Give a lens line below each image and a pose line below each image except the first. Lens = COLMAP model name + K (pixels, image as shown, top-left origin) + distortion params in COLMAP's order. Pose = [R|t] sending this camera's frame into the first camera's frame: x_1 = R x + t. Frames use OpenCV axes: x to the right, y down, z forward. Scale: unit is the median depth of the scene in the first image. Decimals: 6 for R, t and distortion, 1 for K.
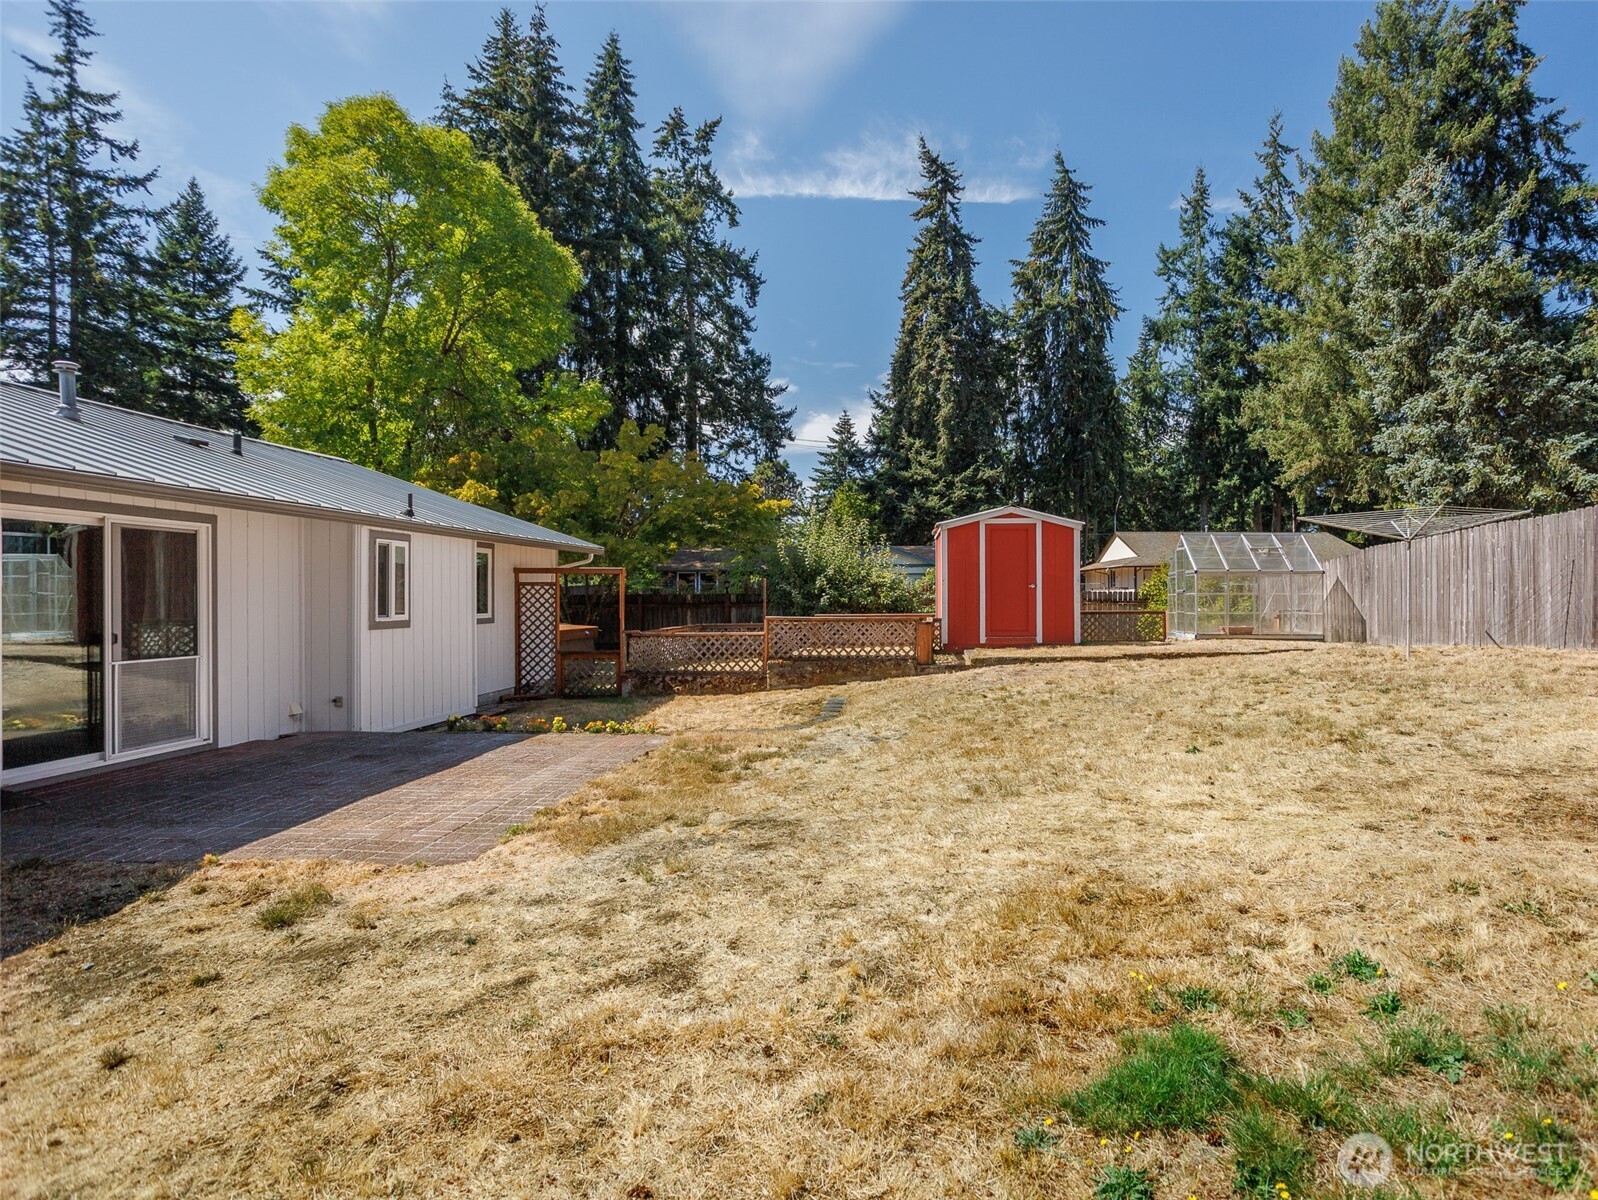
lens RADIAL K [[951.1, 0, 799.2], [0, 951.1, 588.6], [0, 0, 1]] dist [-0.039084, 0.017584]
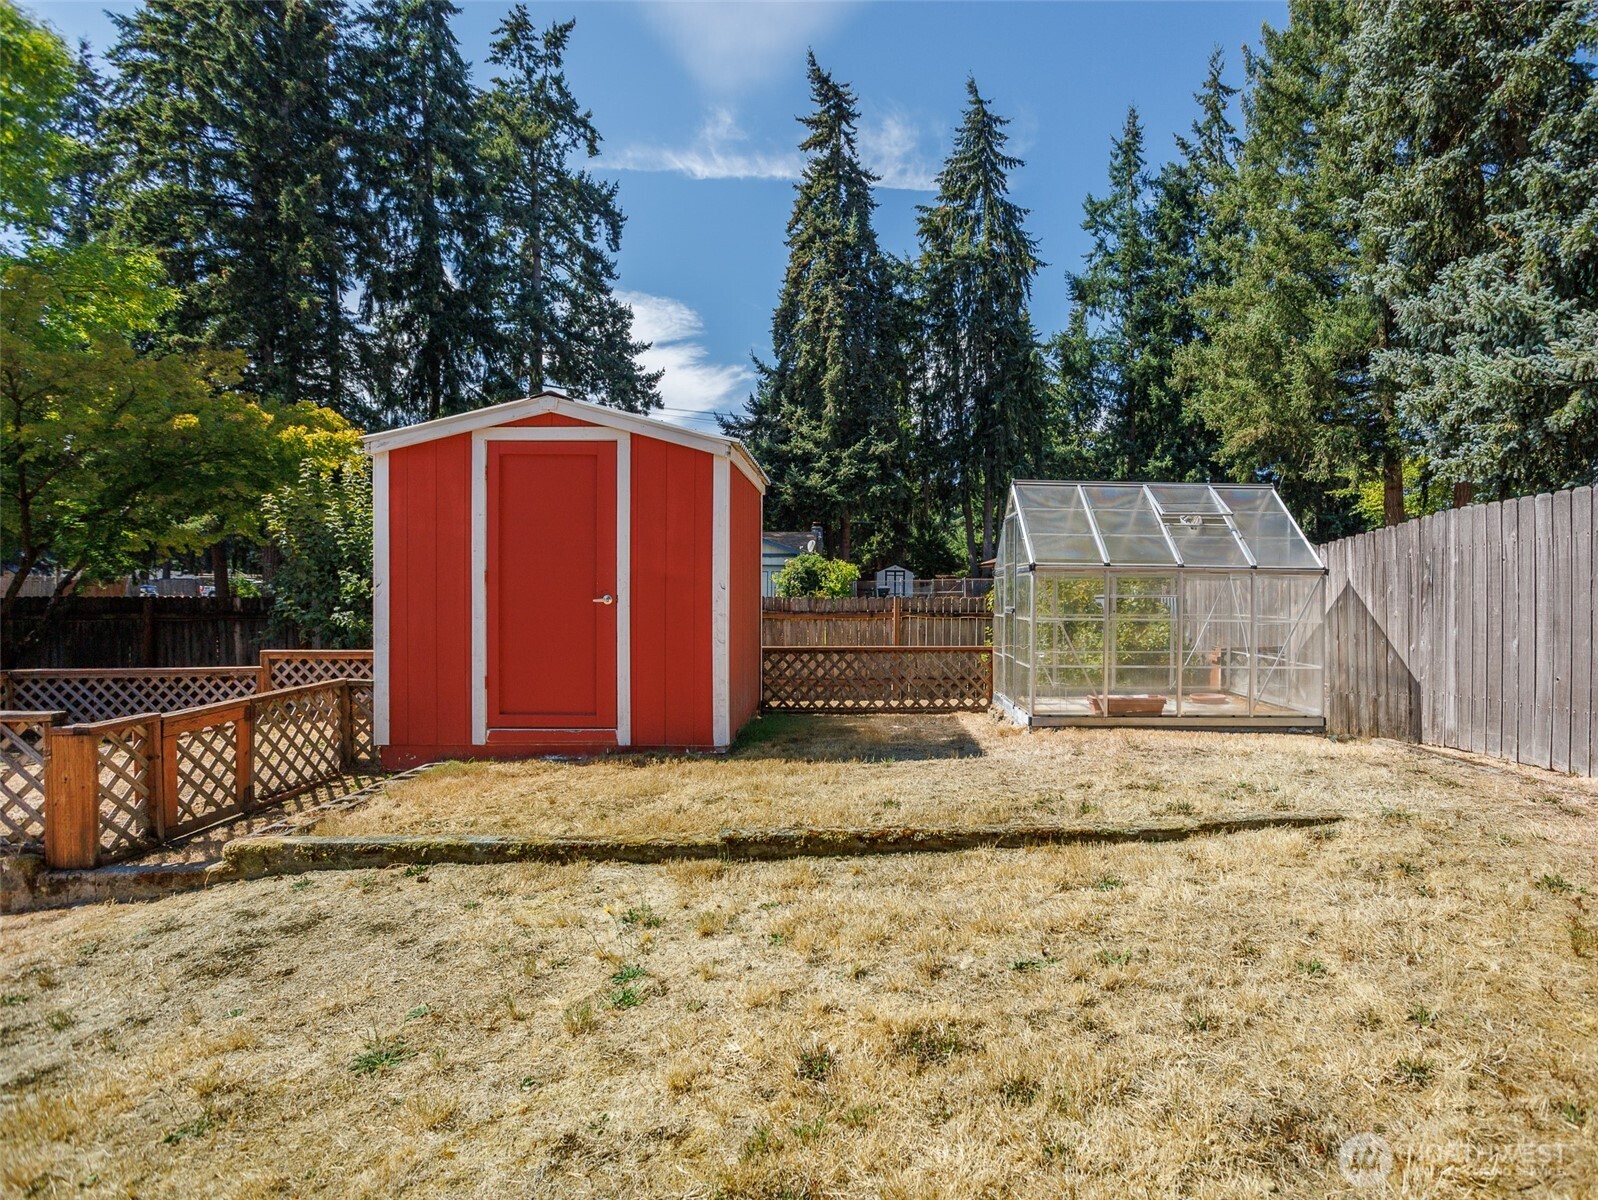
lens RADIAL K [[951.1, 0, 804.0], [0, 951.1, 584.9], [0, 0, 1]] dist [-0.039084, 0.017584]
pose [[0.998033, 0.008921, 0.062053, 0.073749], [-0.009262, 0.999944, 0.005206, -0.002902], [-0.062003, -0.005770, 0.998059, 0.147694]]
